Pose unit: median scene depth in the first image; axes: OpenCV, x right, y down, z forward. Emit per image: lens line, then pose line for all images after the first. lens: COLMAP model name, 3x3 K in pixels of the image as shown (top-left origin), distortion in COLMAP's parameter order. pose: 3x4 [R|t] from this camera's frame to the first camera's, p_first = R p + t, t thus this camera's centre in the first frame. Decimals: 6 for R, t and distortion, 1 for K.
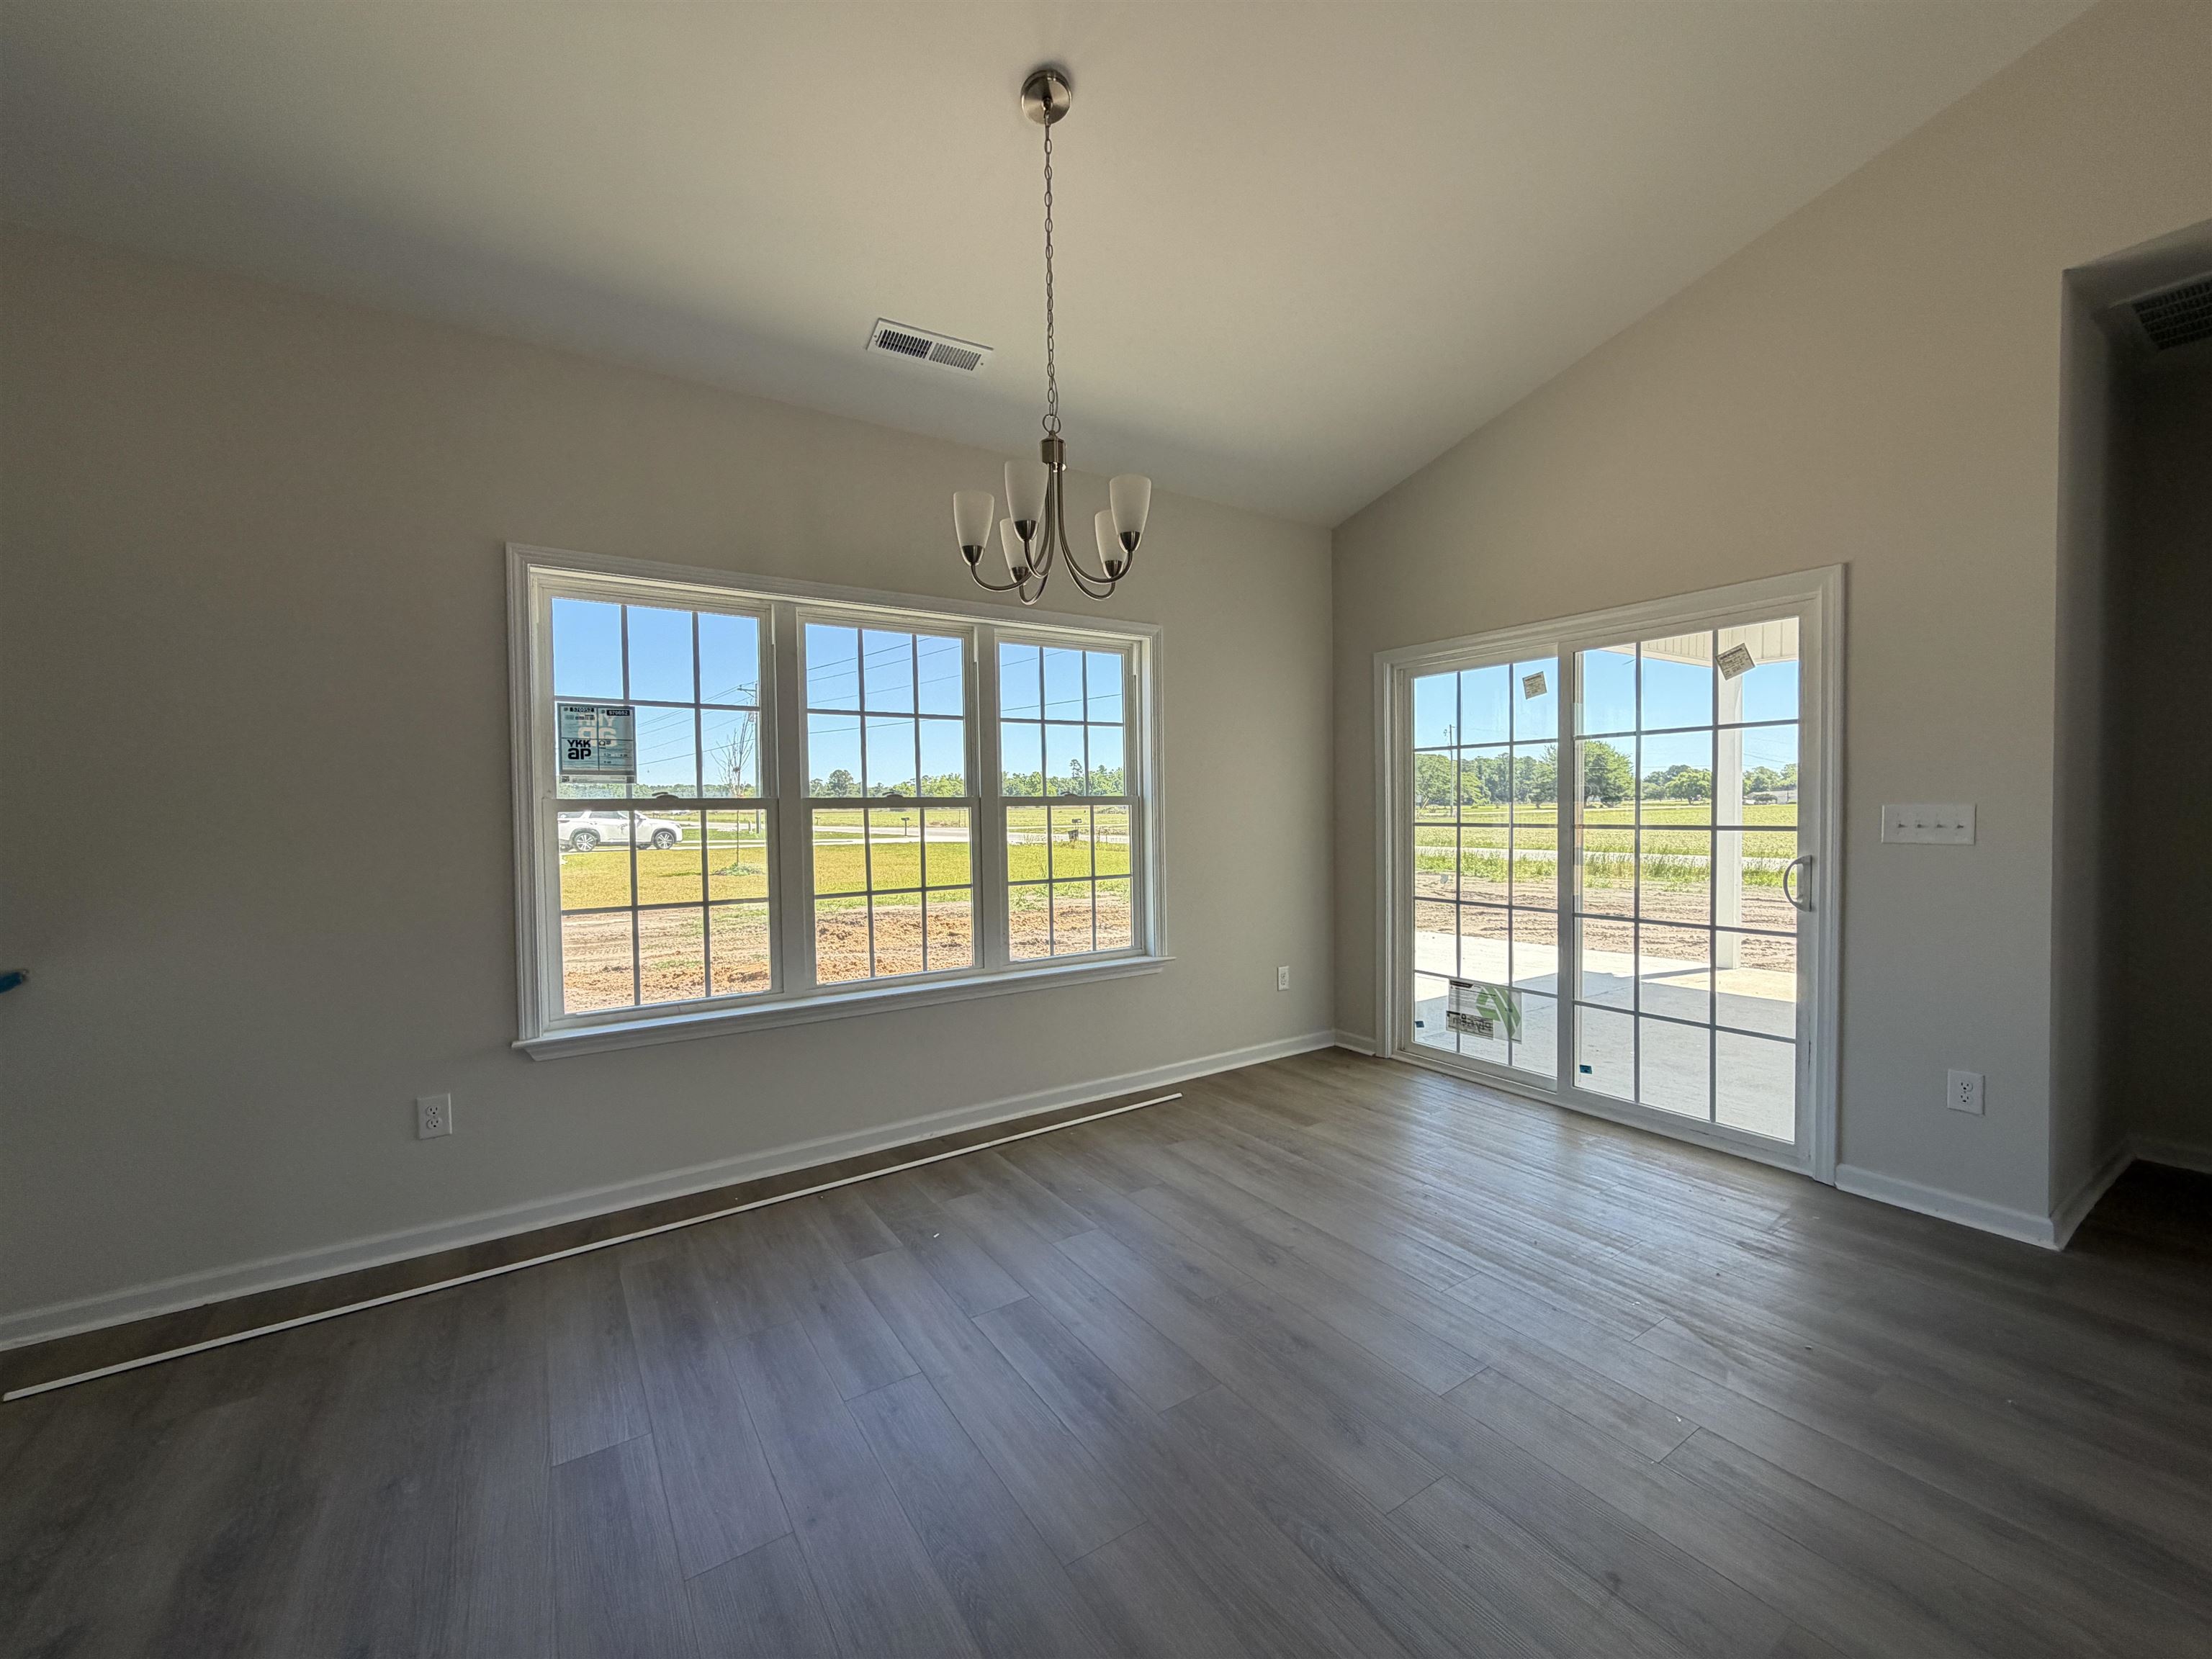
lens RADIAL K [[883.9, 0, 1100.8], [0, 883.9, 835.4], [0, 0, 1]] dist [-0.002084, 0.000330]
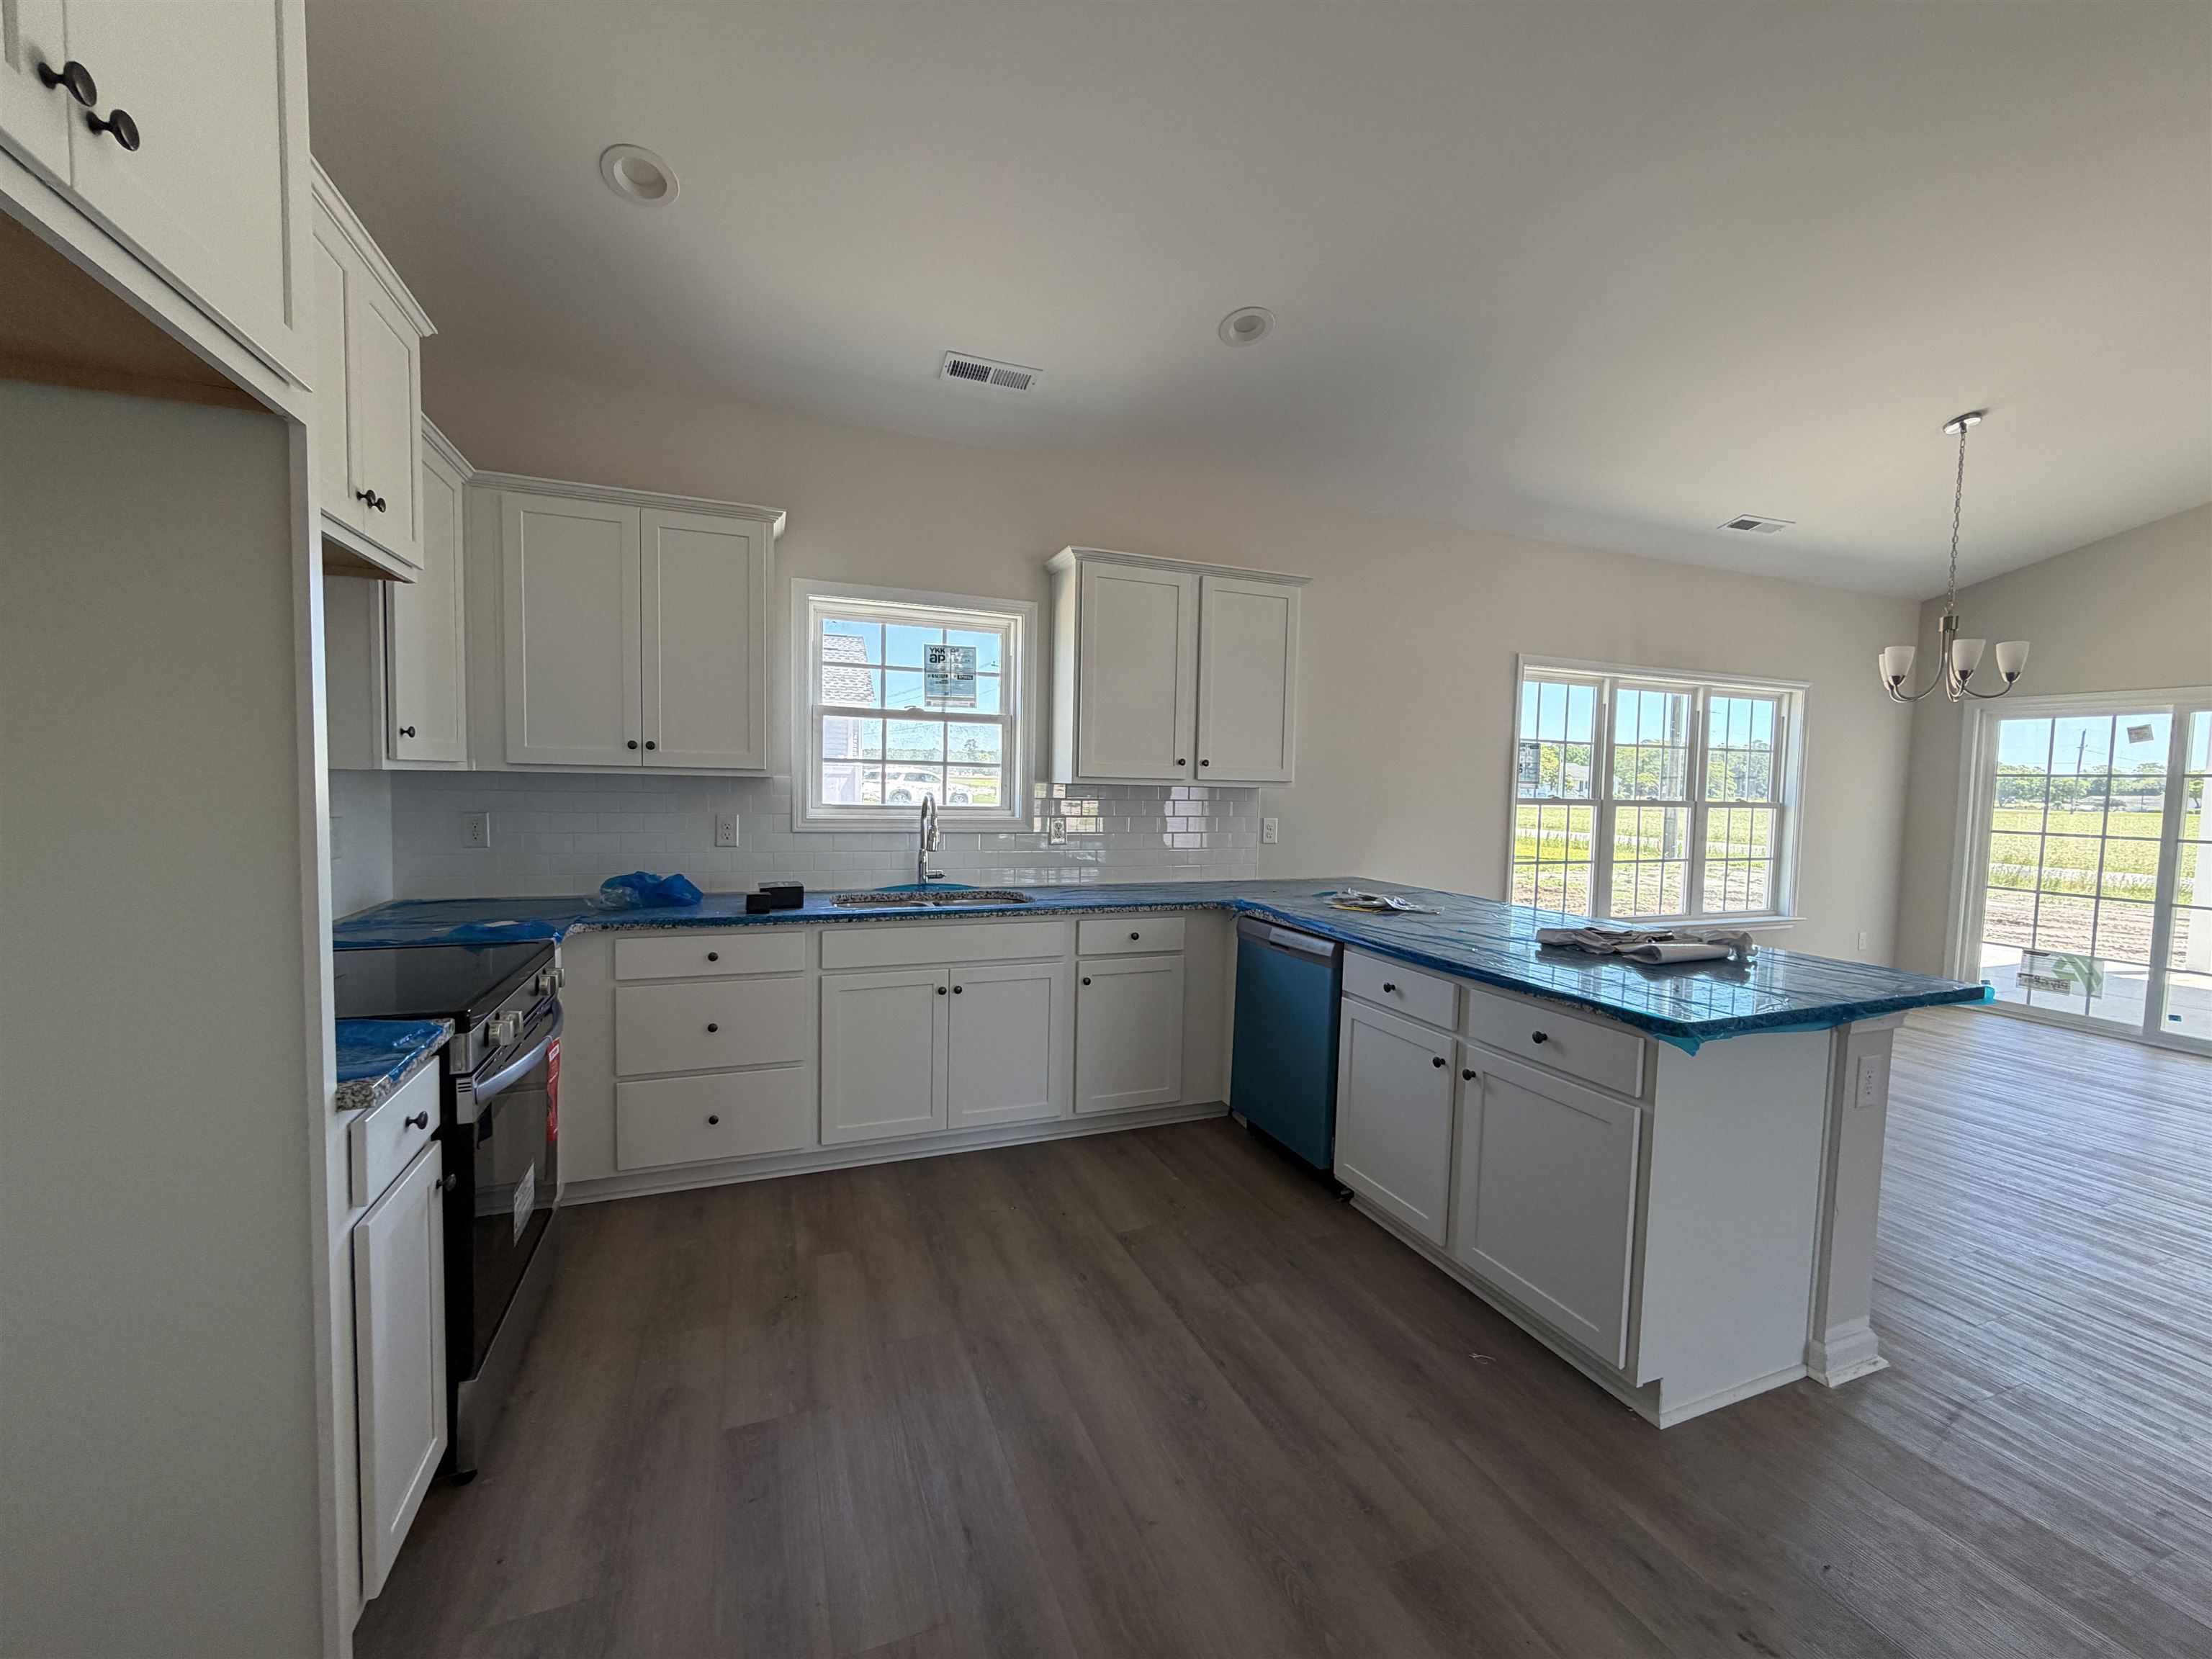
lens RADIAL K [[883.9, 0, 1100.8], [0, 883.9, 835.4], [0, 0, 1]] dist [-0.002084, 0.000330]
pose [[0.978400, 0.049027, -0.200824, -0.771351], [-0.043013, 0.998489, 0.034204, 0.006181], [0.202198, -0.024827, 0.979030, -0.630680]]
